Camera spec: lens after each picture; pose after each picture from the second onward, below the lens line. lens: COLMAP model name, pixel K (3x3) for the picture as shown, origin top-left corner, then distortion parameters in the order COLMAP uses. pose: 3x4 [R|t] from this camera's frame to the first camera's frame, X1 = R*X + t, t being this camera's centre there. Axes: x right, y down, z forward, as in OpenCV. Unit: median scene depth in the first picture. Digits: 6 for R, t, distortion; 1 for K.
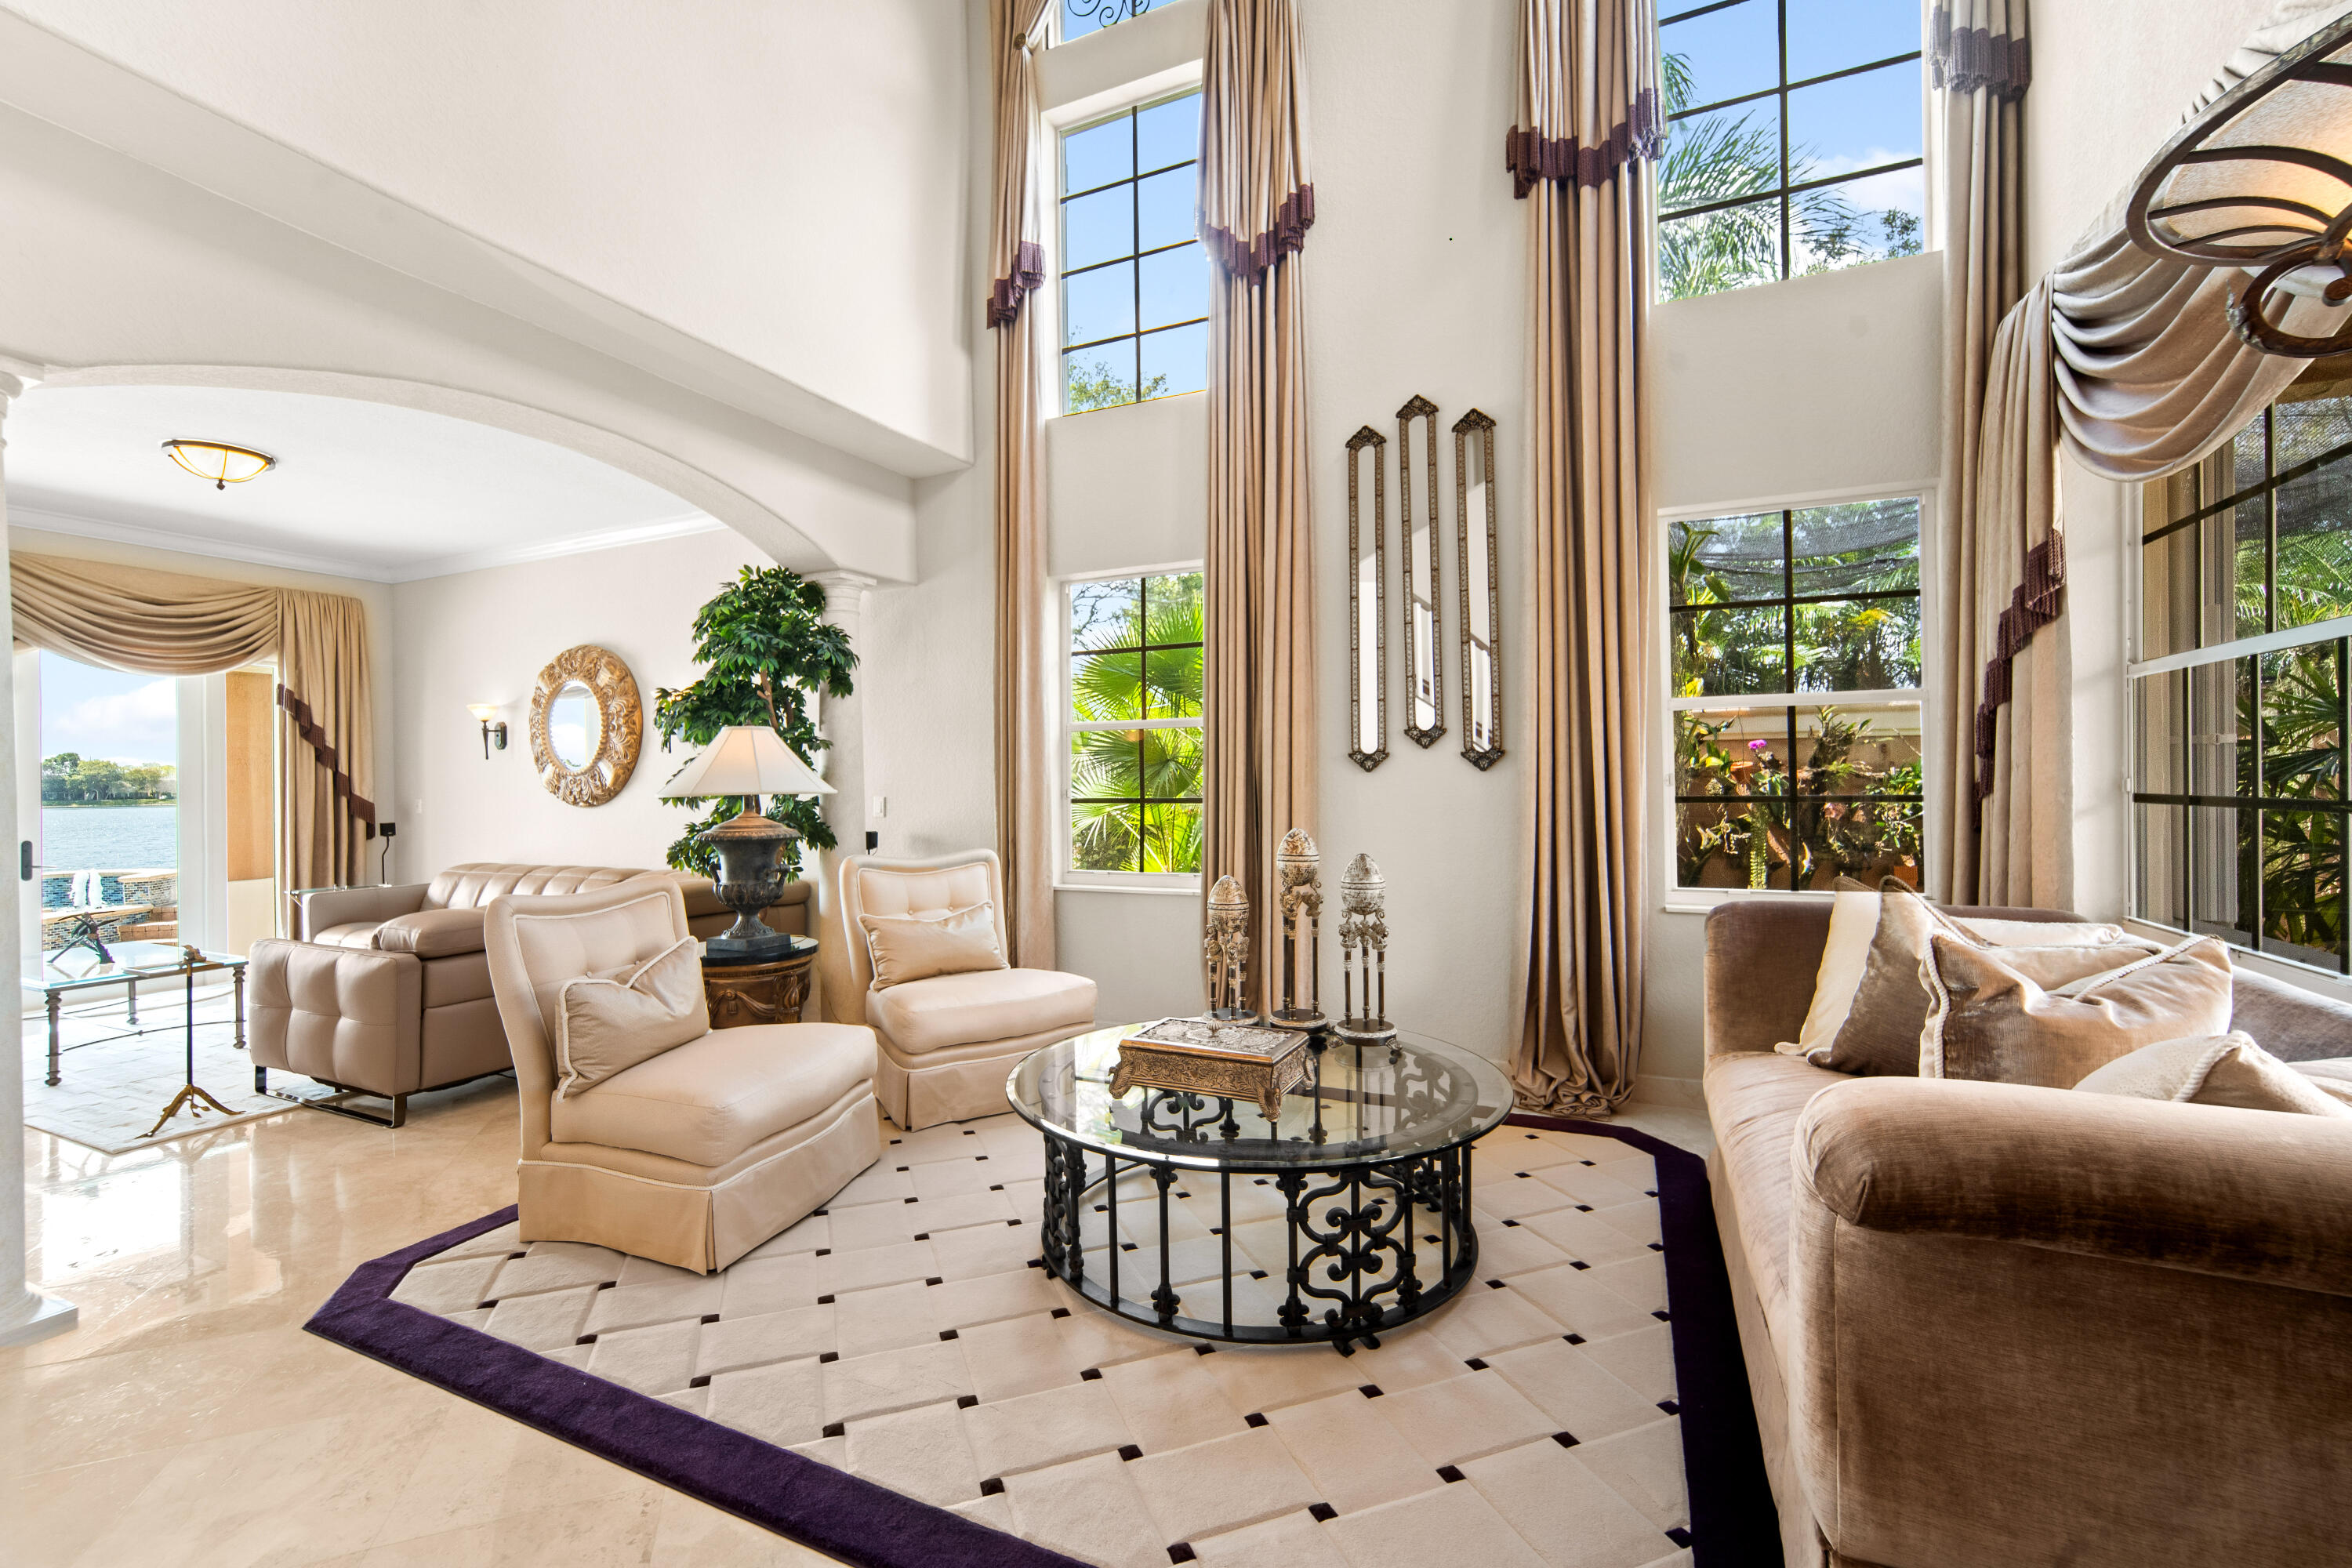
lens RADIAL K [[998.4, 0, 1158.9], [0, 998.4, 775.3], [0, 0, 1]] dist [-0.029276, 0.011744]
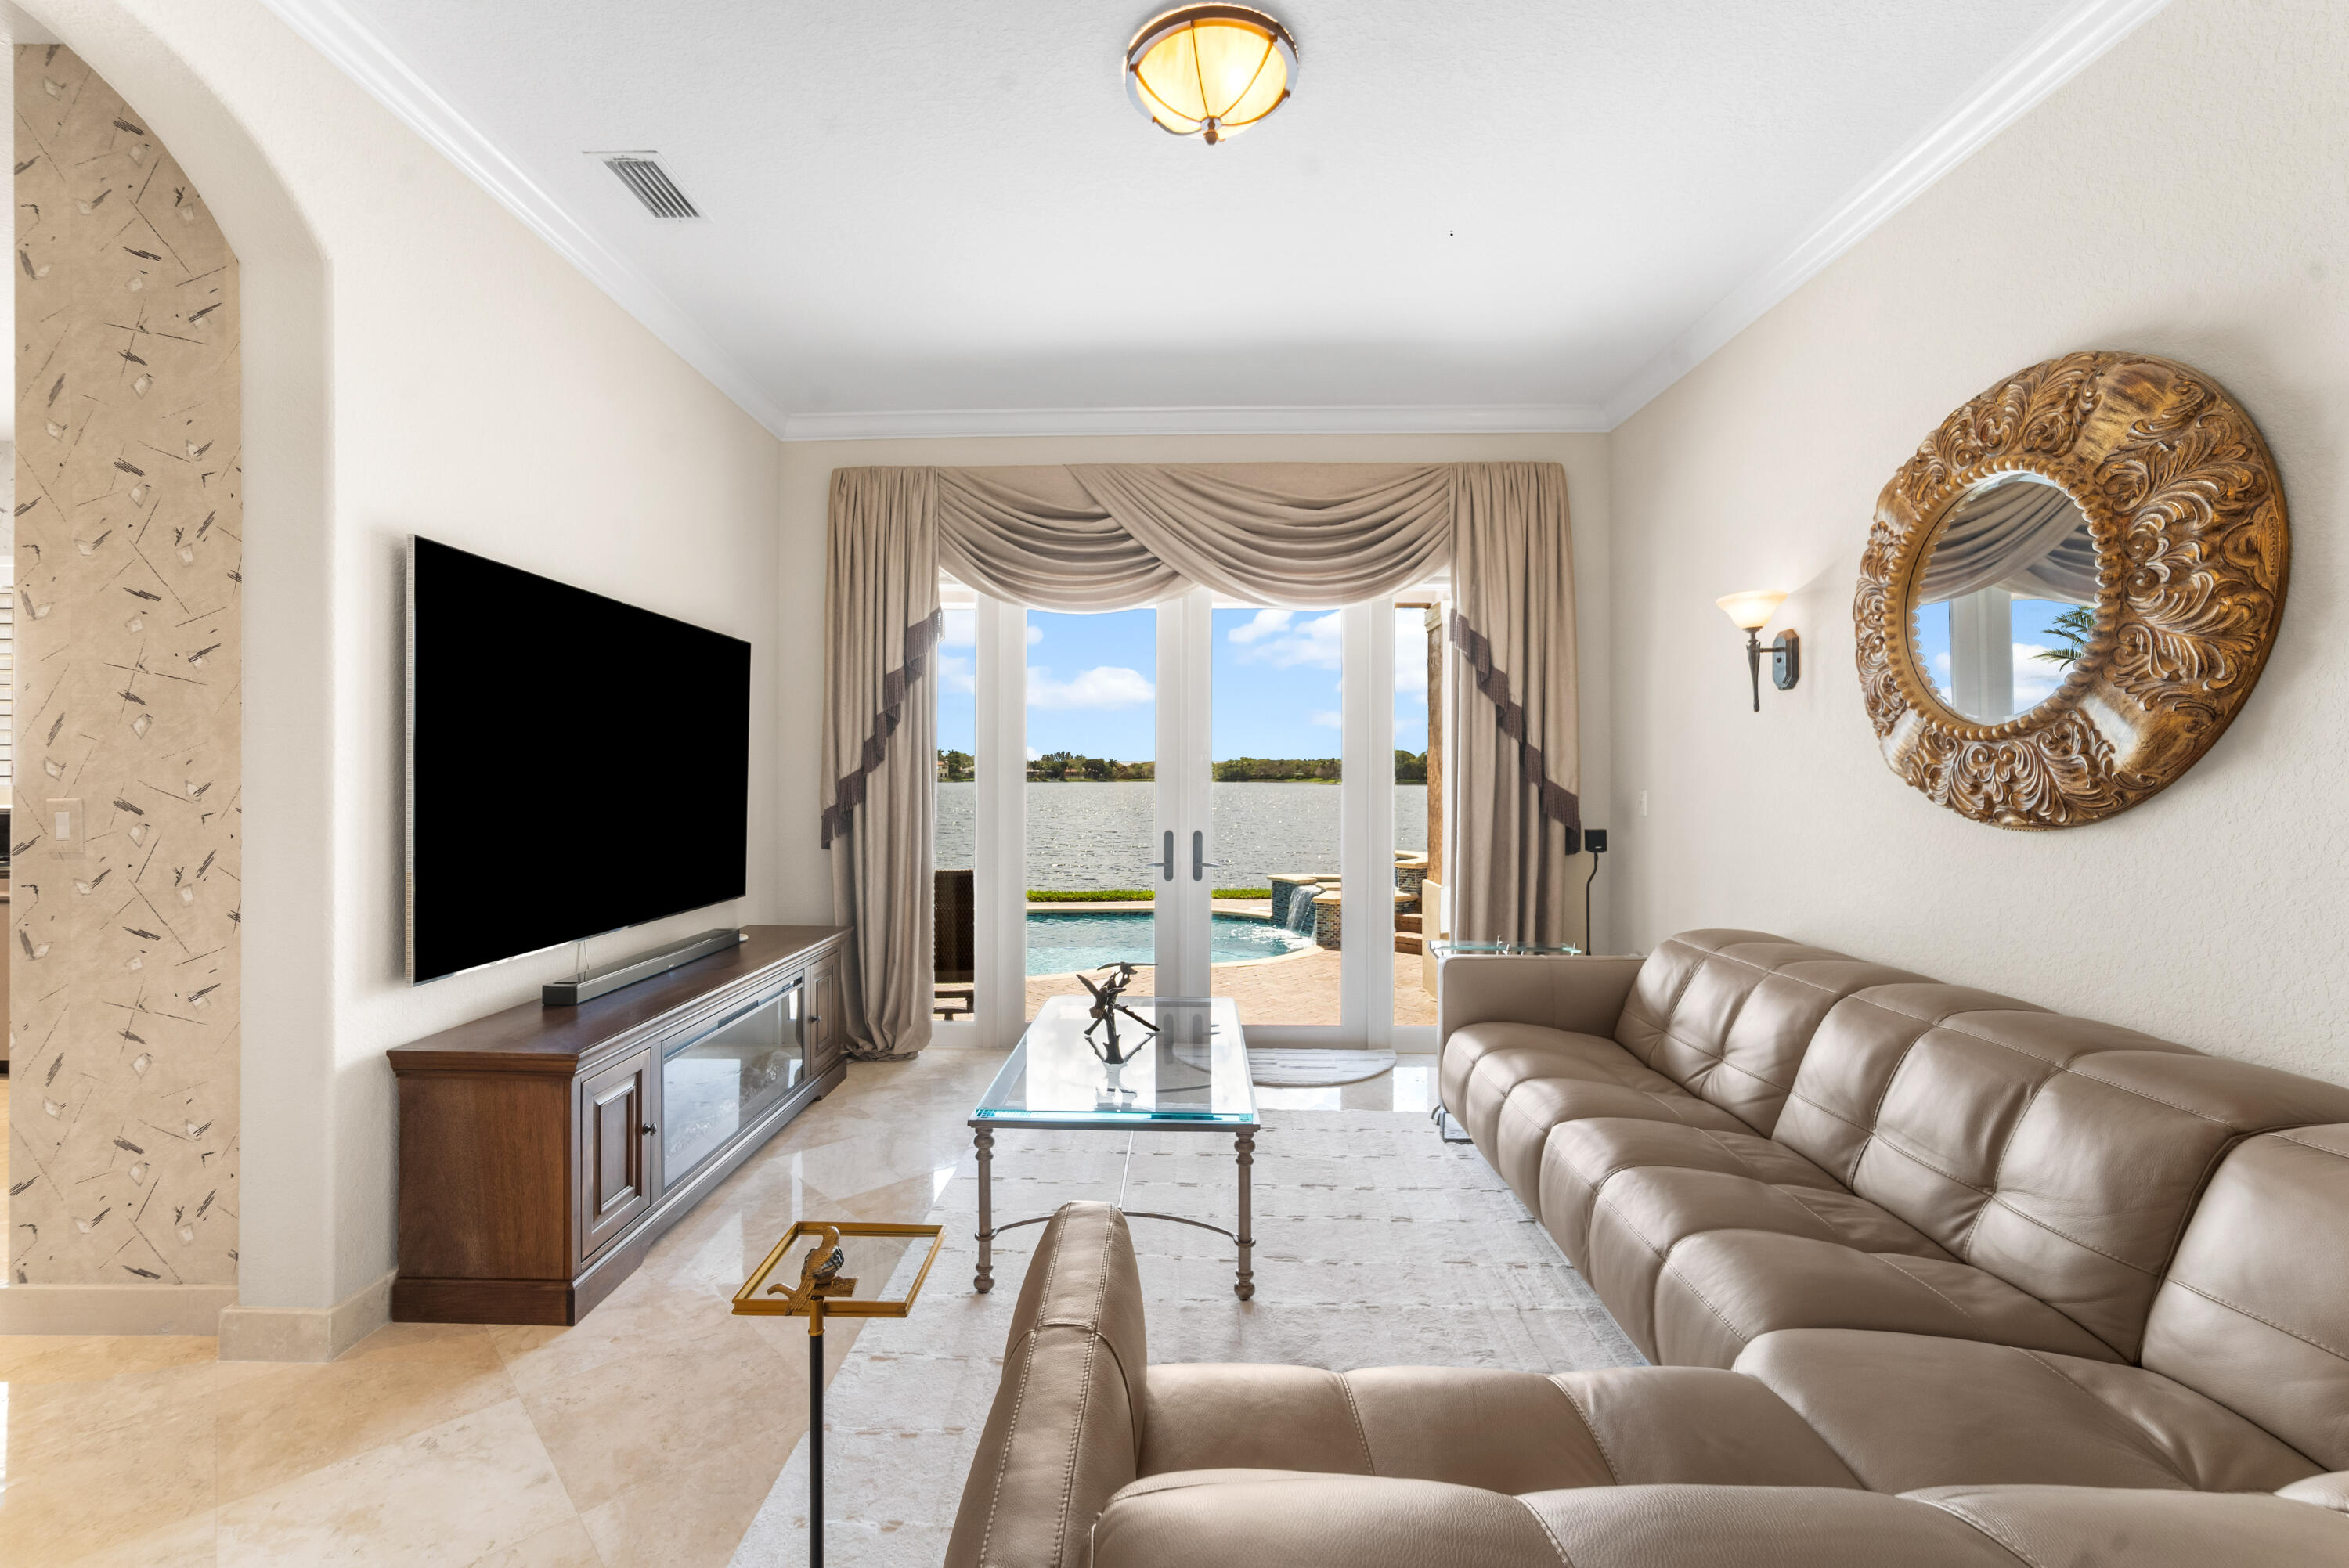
lens RADIAL K [[988.7, 0, 1163.7], [0, 988.7, 780.1], [0, 0, 1]] dist [-0.028956, 0.012664]
pose [[0.409364, 0.018297, -0.912188, -0.388659], [-0.003103, 0.999821, 0.018662, 0.009421], [0.912366, -0.004809, 0.409348, 0.578916]]
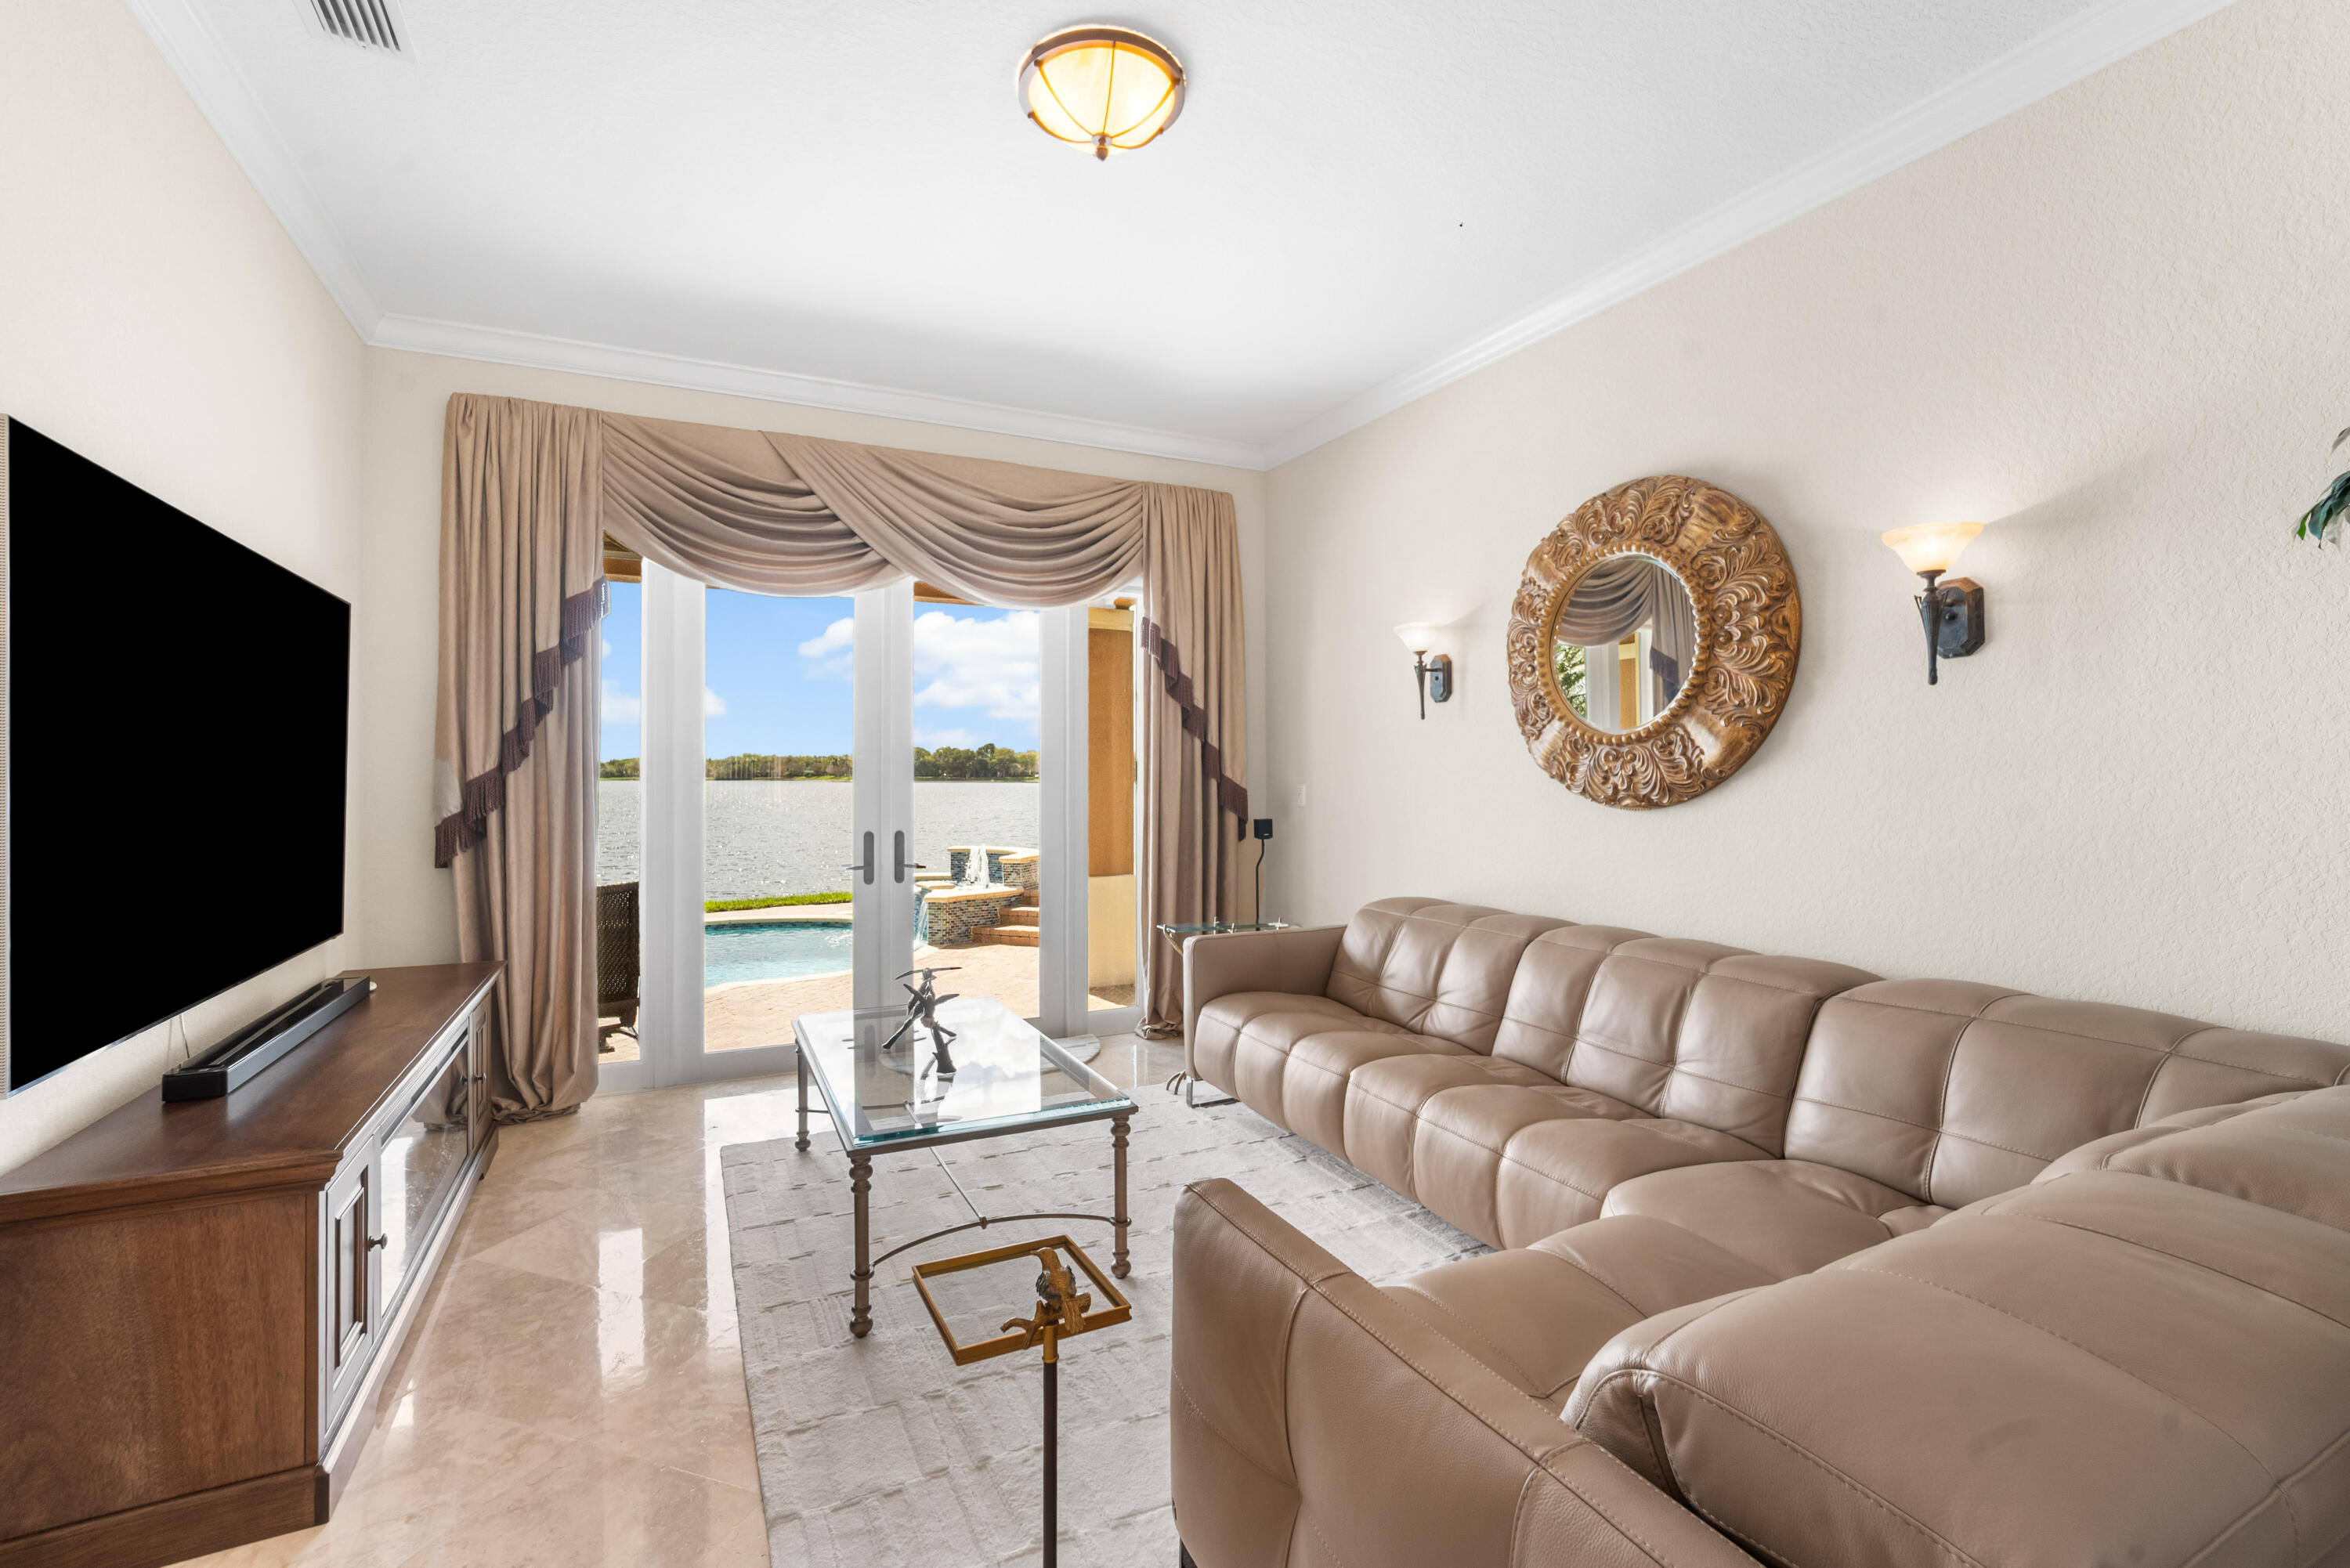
lens RADIAL K [[997.4, 0, 1157.9], [0, 997.4, 775.3], [0, 0, 1]] dist [-0.029276, 0.011744]
pose [[0.781185, 0.013290, -0.624158, -0.458749], [-0.005133, 0.999876, 0.014865, 0.009556], [0.624278, -0.008409, 0.781157, 0.466027]]
